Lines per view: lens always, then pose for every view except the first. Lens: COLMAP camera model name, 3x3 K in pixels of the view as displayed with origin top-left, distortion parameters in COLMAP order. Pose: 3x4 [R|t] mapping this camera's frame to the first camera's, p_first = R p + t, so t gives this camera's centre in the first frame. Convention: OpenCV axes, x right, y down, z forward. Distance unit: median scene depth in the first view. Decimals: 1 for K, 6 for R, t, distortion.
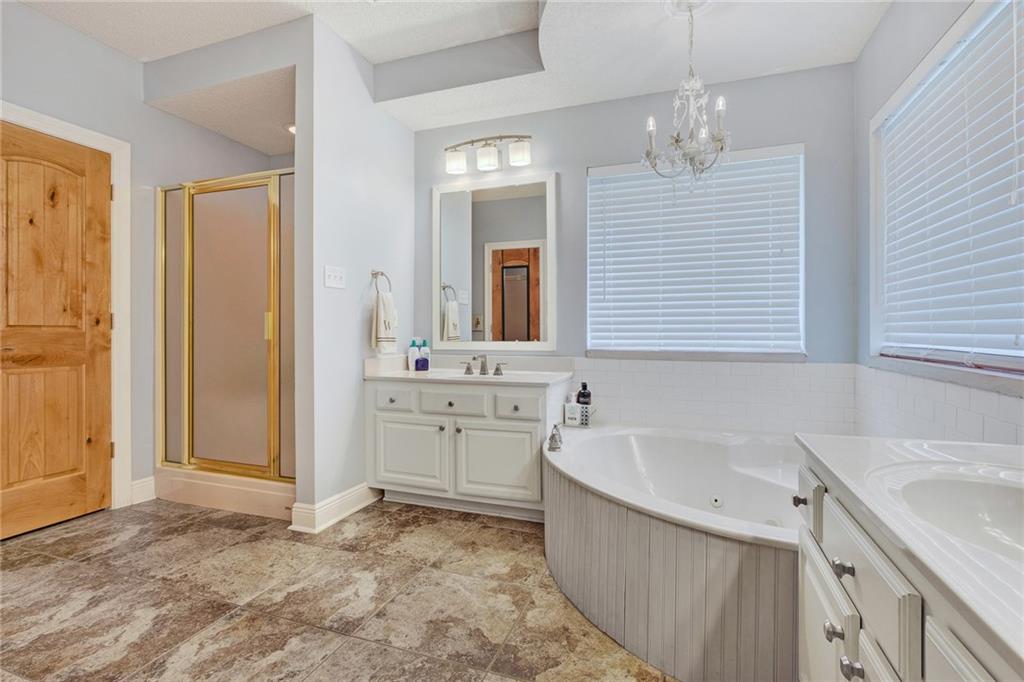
lens RADIAL K [[480.3, 0, 514.3], [0, 480.3, 332.2], [0, 0, 1]] dist [-0.003759, 0.000986]
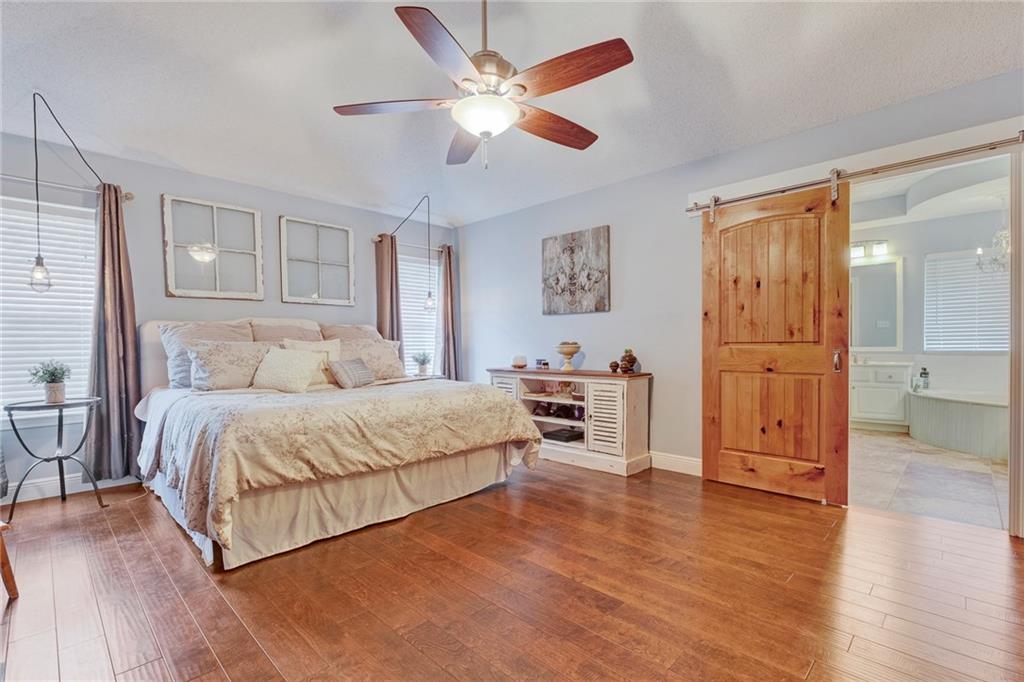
lens RADIAL K [[463.1, 0, 512.4], [0, 463.1, 347.5], [0, 0, 1]] dist [-0.000831, 0.000044]
pose [[0.909146, -0.000039, -0.416478, -0.645185], [0.004011, 0.999954, 0.008663, 0.002163], [0.416459, -0.009547, 0.909104, -1.525722]]
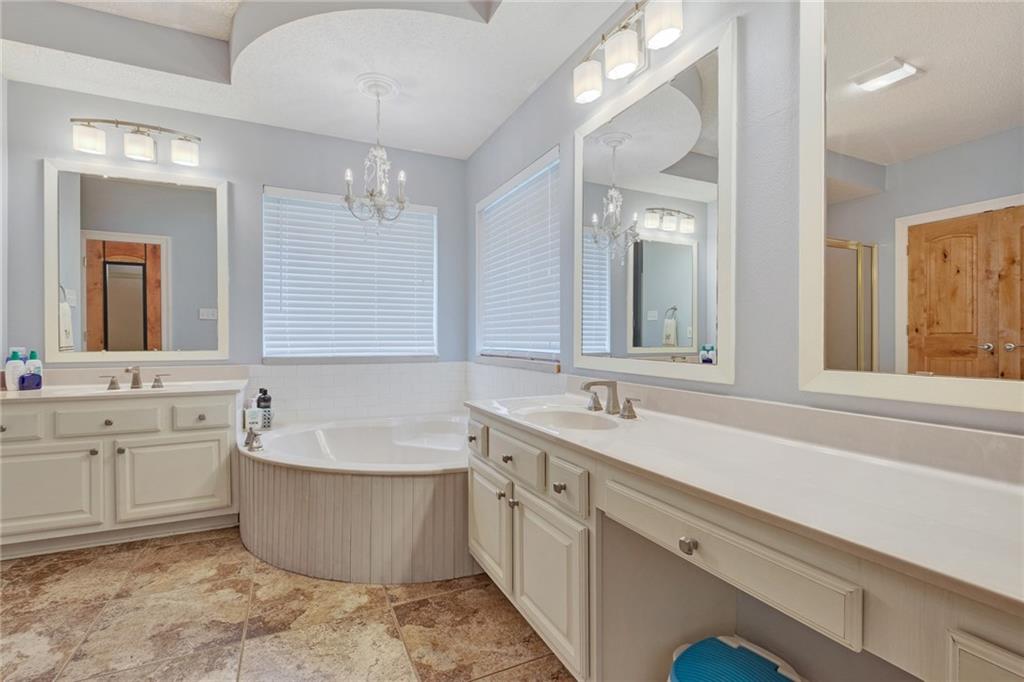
lens RADIAL K [[463.1, 0, 510.1], [0, 463.1, 342.8], [0, 0, 1]] dist [-0.000831, 0.000044]
pose [[0.705081, -0.004842, 0.709110, -0.215816], [0.000950, 0.999982, 0.005884, -0.001027], [-0.709126, -0.003475, 0.705073, -0.119369]]
